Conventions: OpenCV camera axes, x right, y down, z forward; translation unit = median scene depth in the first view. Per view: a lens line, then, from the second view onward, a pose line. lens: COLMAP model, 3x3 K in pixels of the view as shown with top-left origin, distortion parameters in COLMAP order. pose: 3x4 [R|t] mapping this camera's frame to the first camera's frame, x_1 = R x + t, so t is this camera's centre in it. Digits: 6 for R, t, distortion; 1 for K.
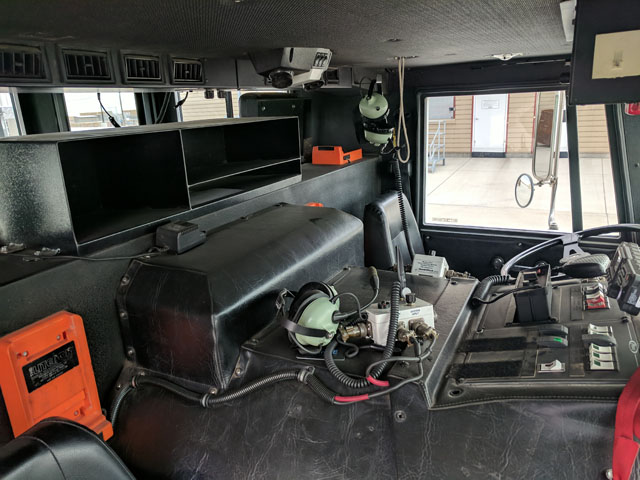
lens RADIAL K [[492.1, 0, 322.1], [0, 492.1, 237.5], [0, 0, 1]] dist [-0.030799, 0.003028]
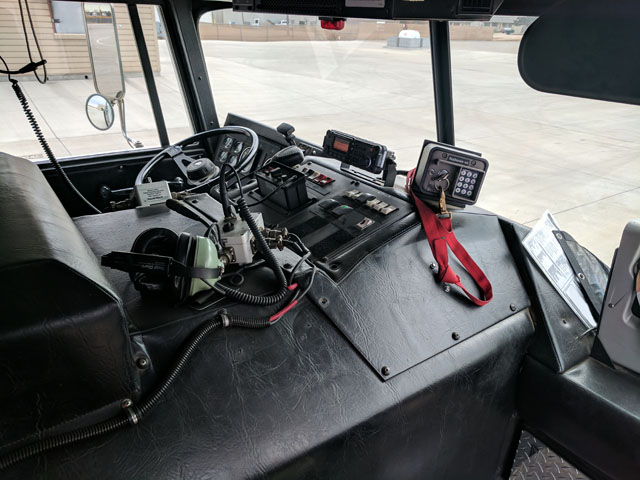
lens RADIAL K [[486.9, 0, 322.2], [0, 486.9, 239.1], [0, 0, 1]] dist [-0.001681, 0.008140]
pose [[0.449245, -0.314225, 0.836326, -0.680682], [0.186210, 0.948481, 0.256338, -0.059237], [-0.873787, 0.040574, 0.484613, 0.412629]]
